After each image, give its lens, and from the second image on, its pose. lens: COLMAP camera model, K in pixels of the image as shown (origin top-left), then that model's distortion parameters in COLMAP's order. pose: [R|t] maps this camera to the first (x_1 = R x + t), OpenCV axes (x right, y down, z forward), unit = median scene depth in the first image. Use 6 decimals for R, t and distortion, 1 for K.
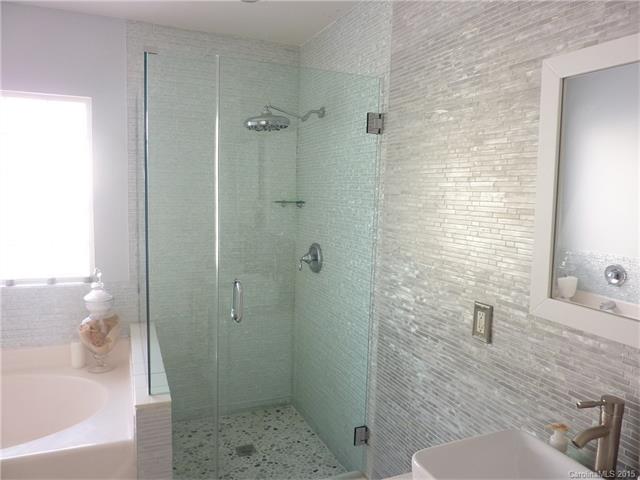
lens RADIAL K [[475.1, 0, 321.2], [0, 475.1, 241.3], [0, 0, 1]] dist [-0.021077, -0.017839]
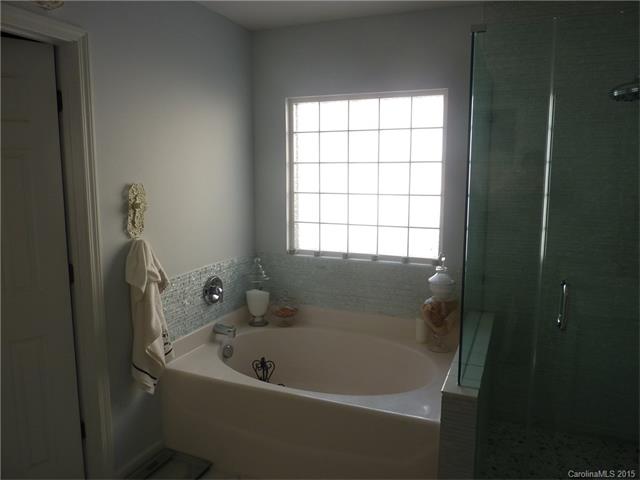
lens RADIAL K [[475.1, 0, 320.3], [0, 475.1, 236.8], [0, 0, 1]] dist [-0.021077, -0.017839]
pose [[0.694905, 0.072590, -0.715428, 0.085543], [-0.064973, 0.997161, 0.038066, 0.000139], [0.716160, 0.020032, 0.697649, 0.076521]]
